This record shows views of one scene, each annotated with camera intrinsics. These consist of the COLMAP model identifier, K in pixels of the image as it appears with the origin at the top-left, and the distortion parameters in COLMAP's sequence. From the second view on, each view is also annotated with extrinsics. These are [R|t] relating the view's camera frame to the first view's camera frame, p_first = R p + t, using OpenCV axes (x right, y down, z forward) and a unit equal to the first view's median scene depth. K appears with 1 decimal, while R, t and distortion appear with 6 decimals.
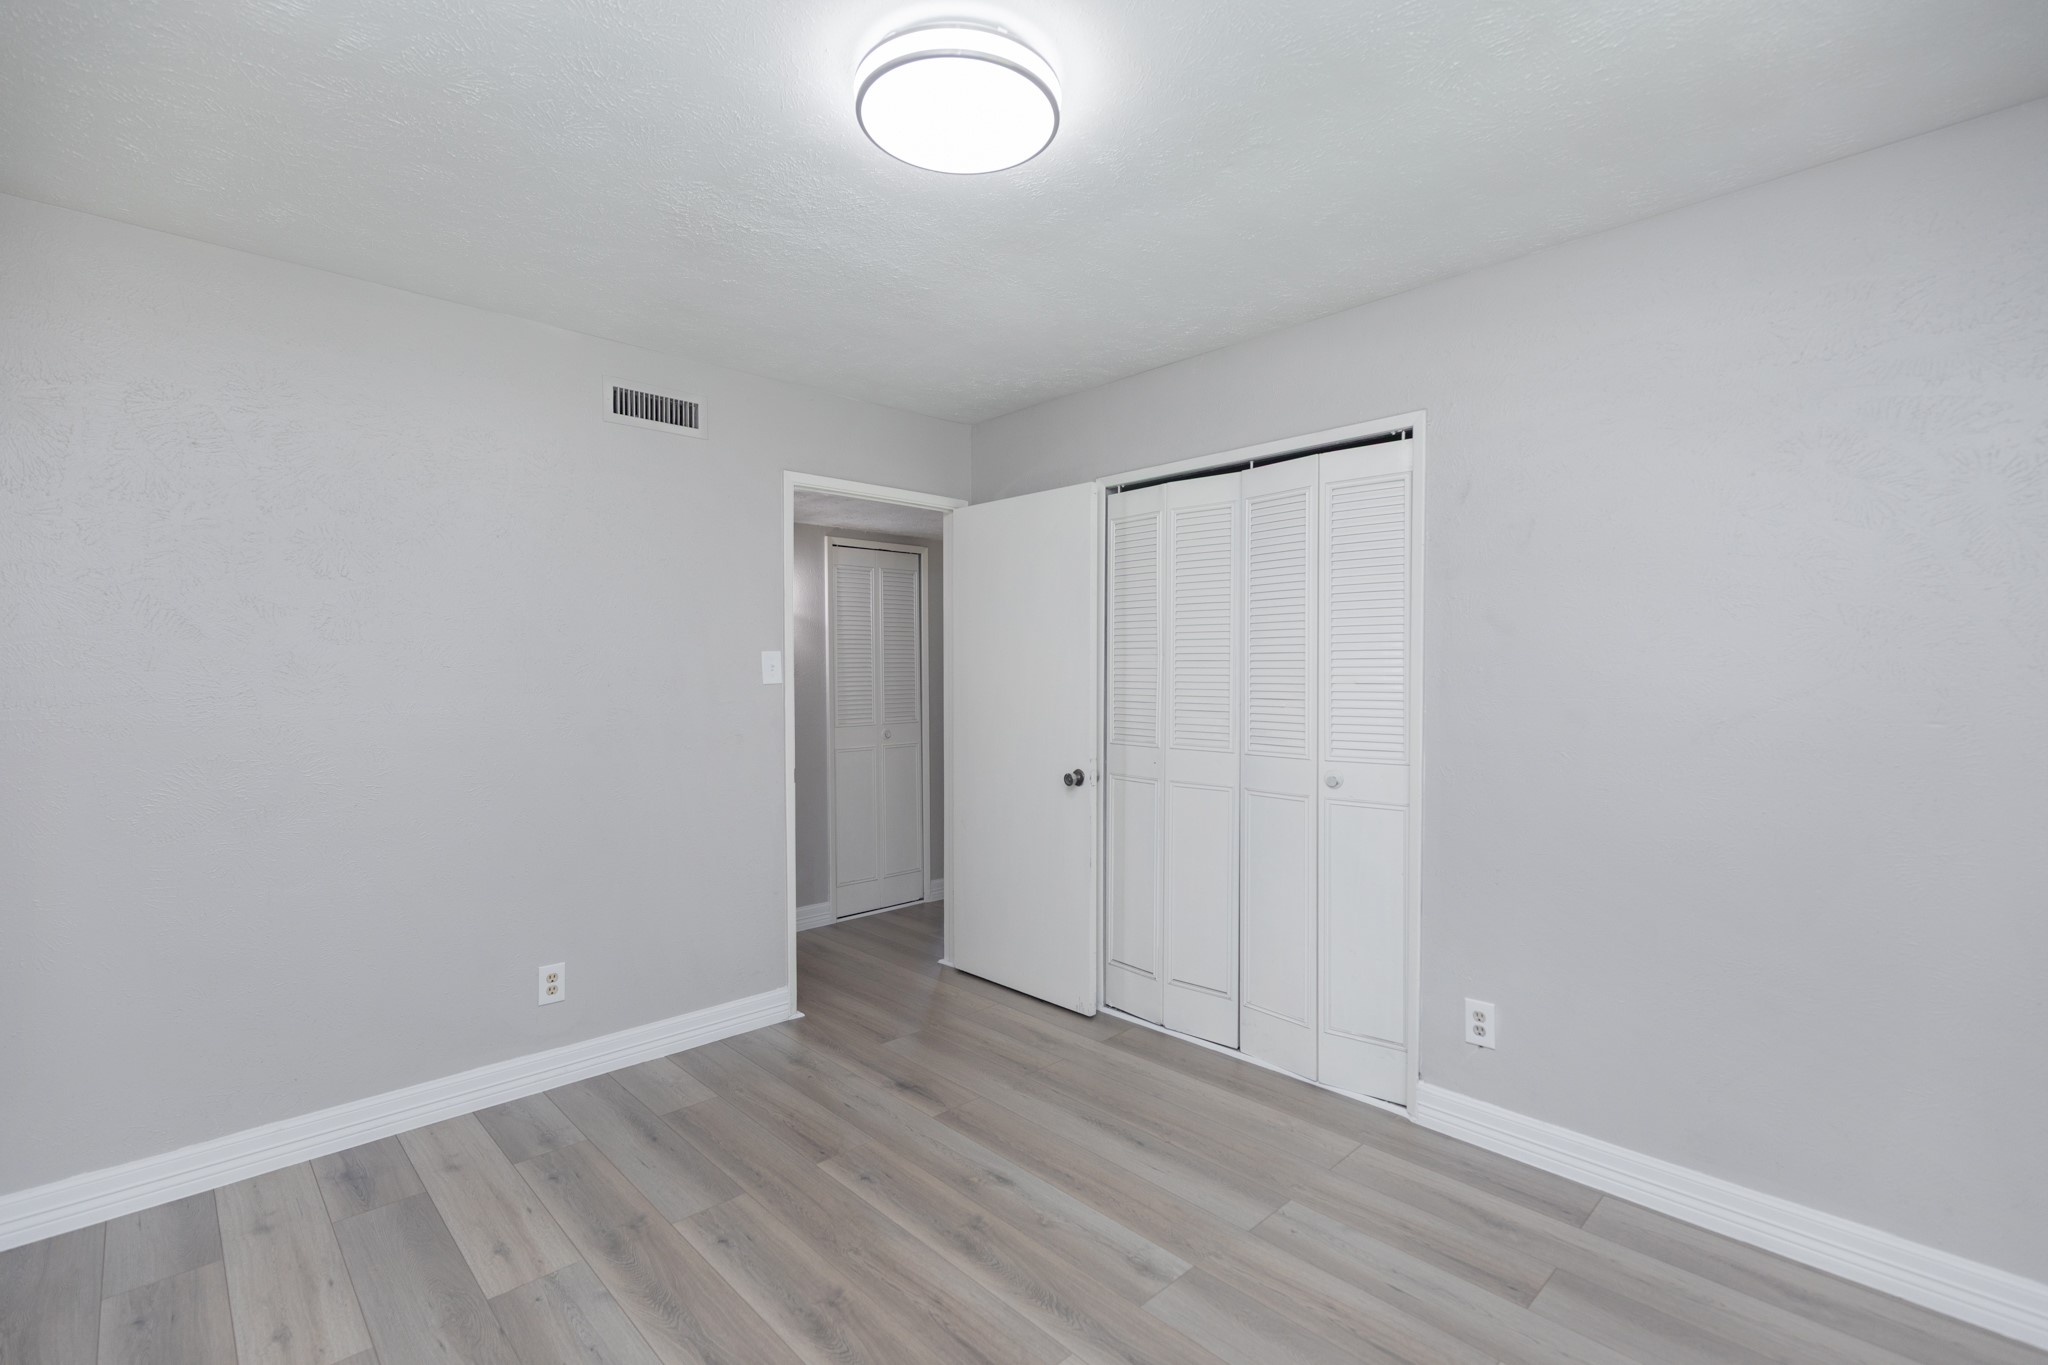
lens RADIAL K [[924.1, 0, 1037.4], [0, 924.1, 690.4], [0, 0, 1]] dist [0.019001, -0.003922]
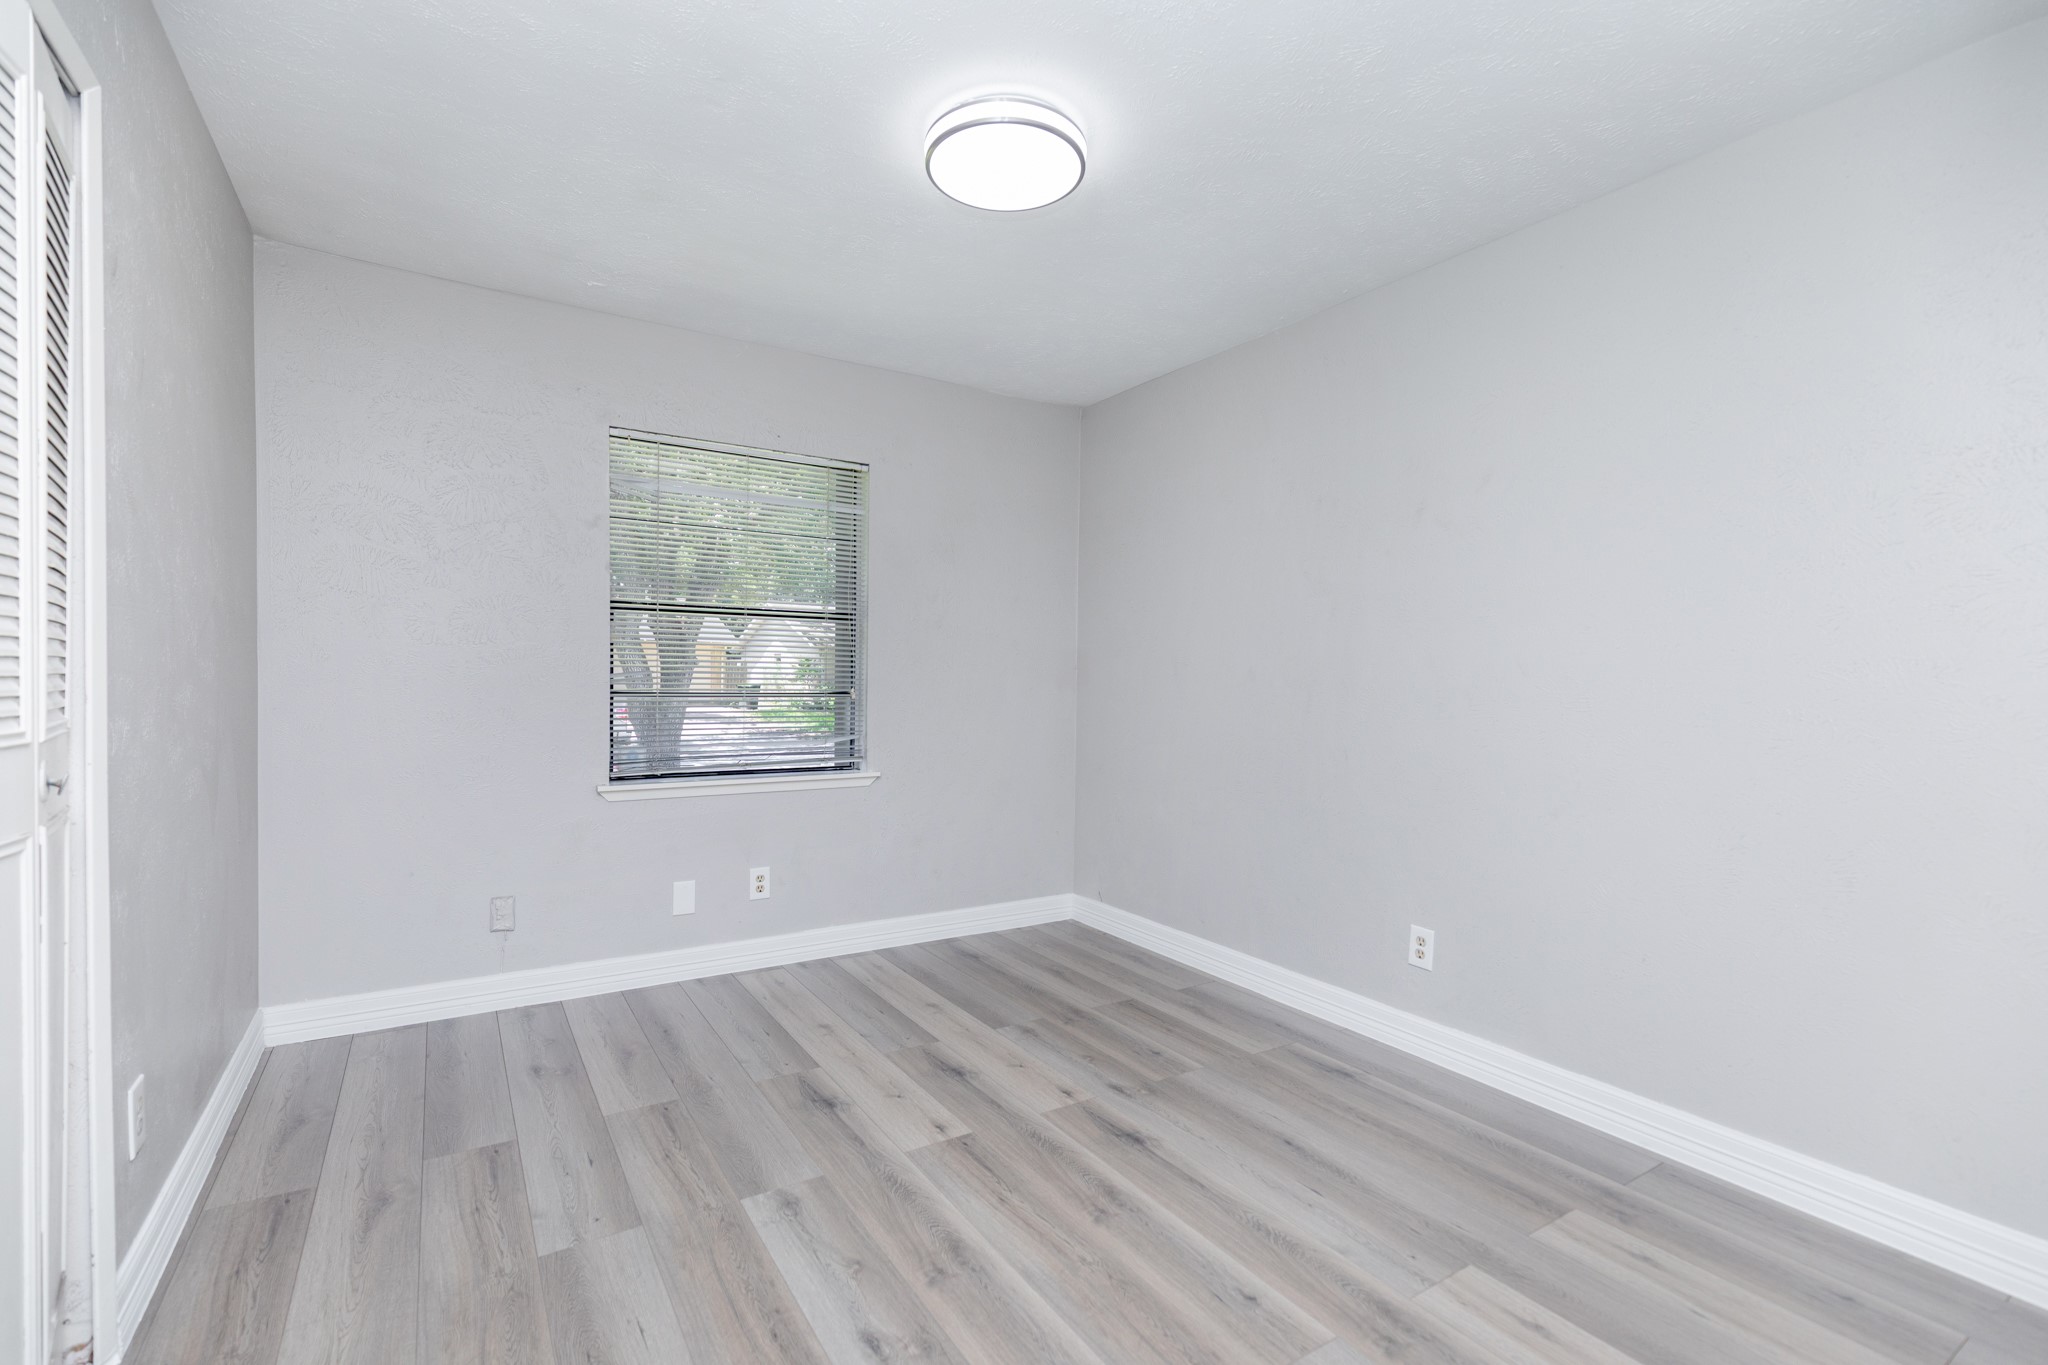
lens RADIAL K [[924.1, 0, 1019.1], [0, 924.1, 689.0], [0, 0, 1]] dist [0.019001, -0.003922]
pose [[-0.977470, -0.013435, 0.210648, -0.301278], [-0.008115, 0.999626, 0.026099, 0.050122], [-0.210920, 0.023801, -0.977214, 1.785891]]
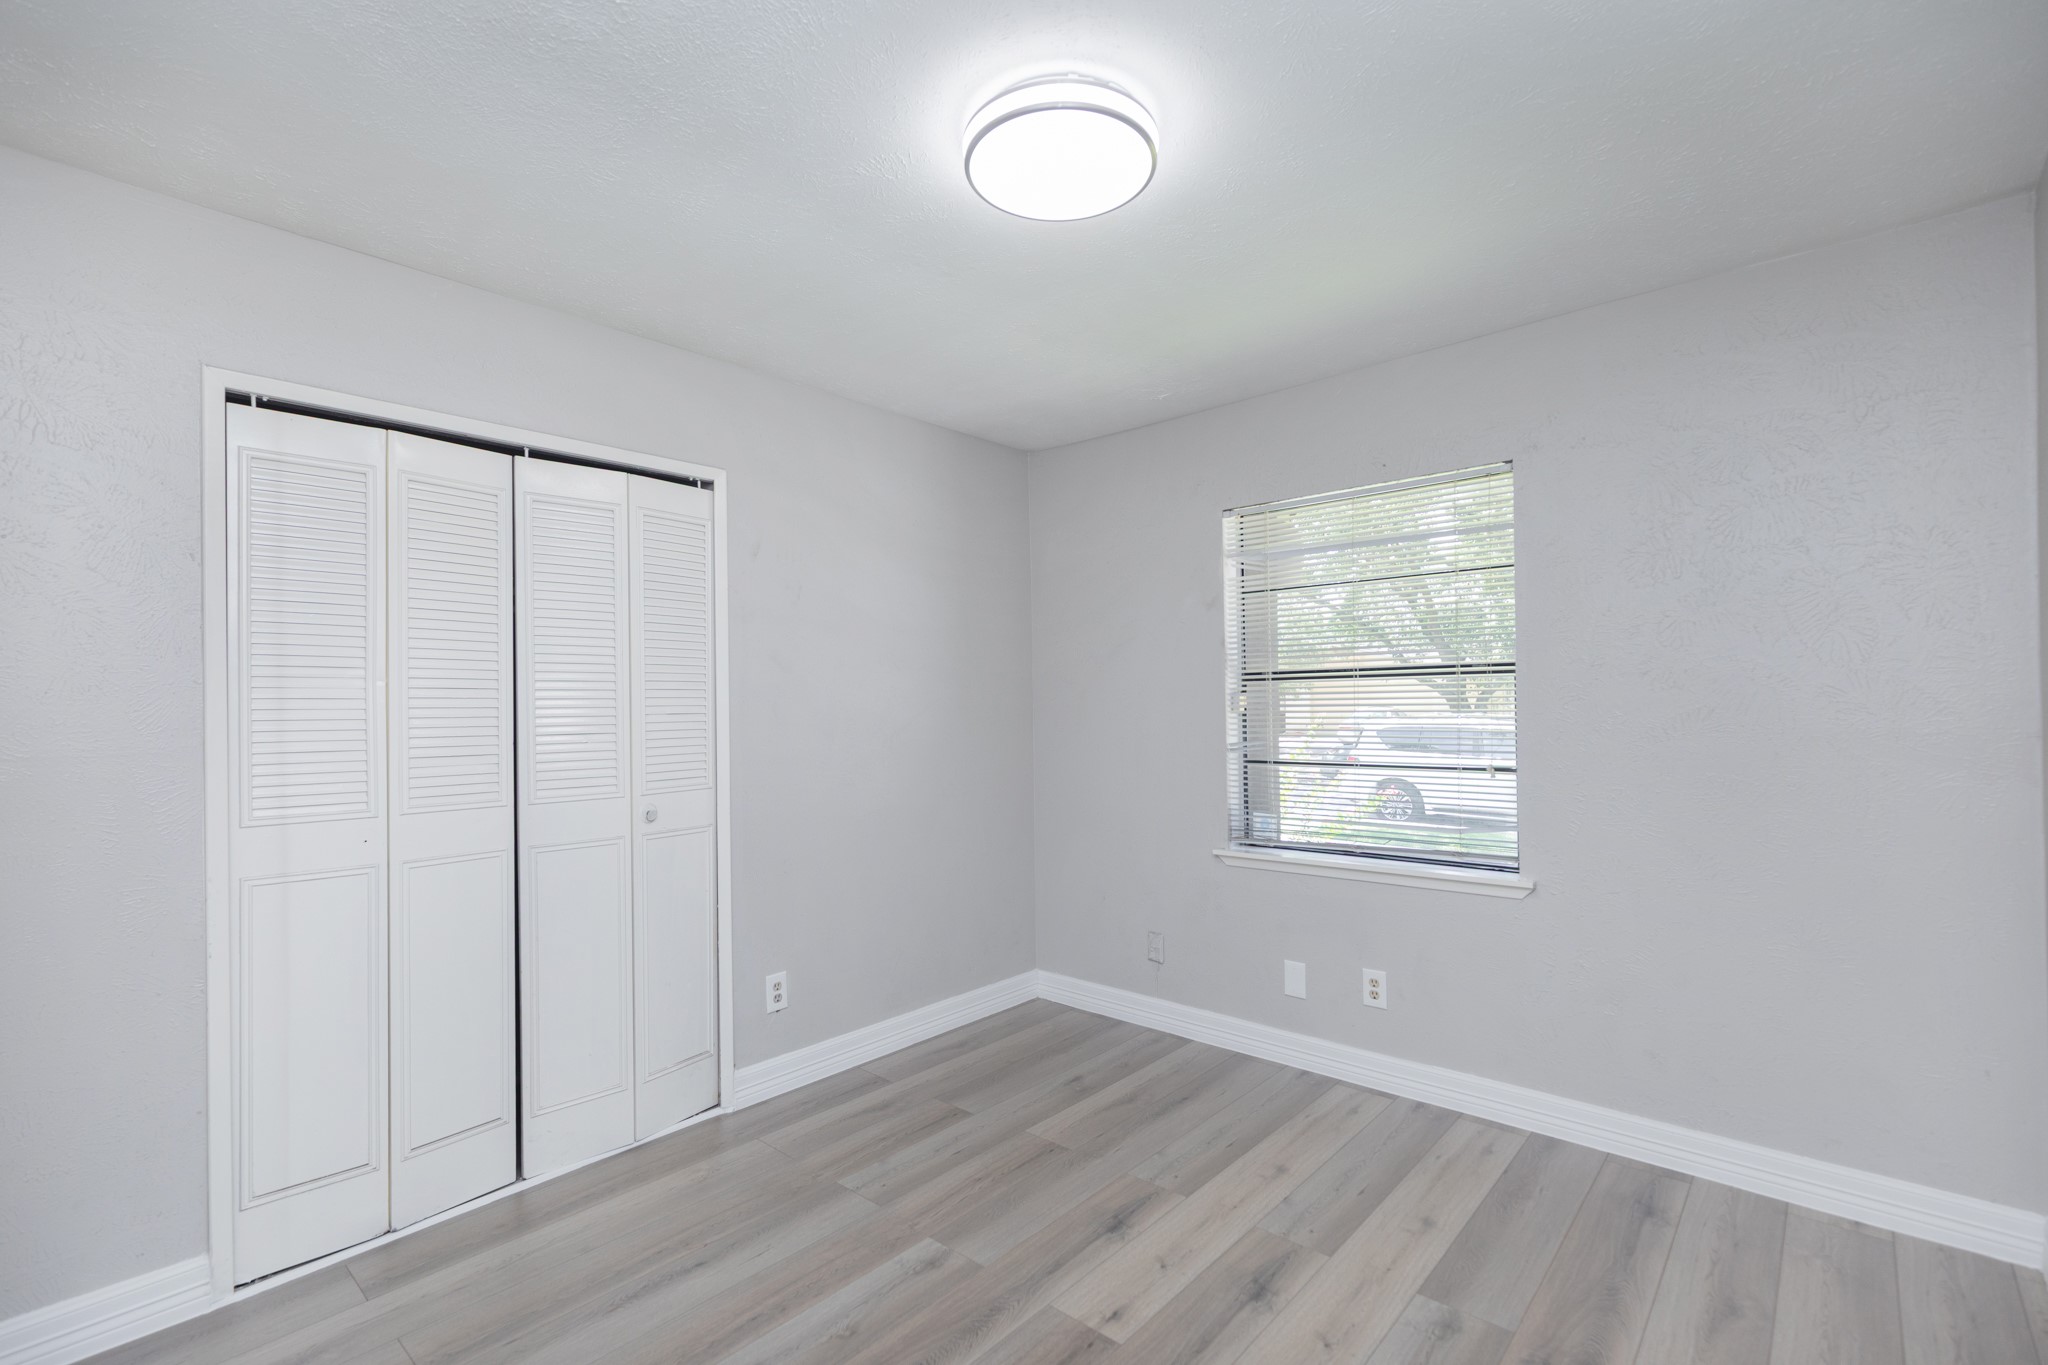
lens RADIAL K [[924.1, 0, 1020.0], [0, 924.1, 692.7], [0, 0, 1]] dist [0.019001, -0.003922]
pose [[-0.069944, 0.009714, 0.997504, -0.899981], [0.027889, 0.999581, -0.007779, -0.016249], [-0.997161, 0.027276, -0.070186, 0.903175]]
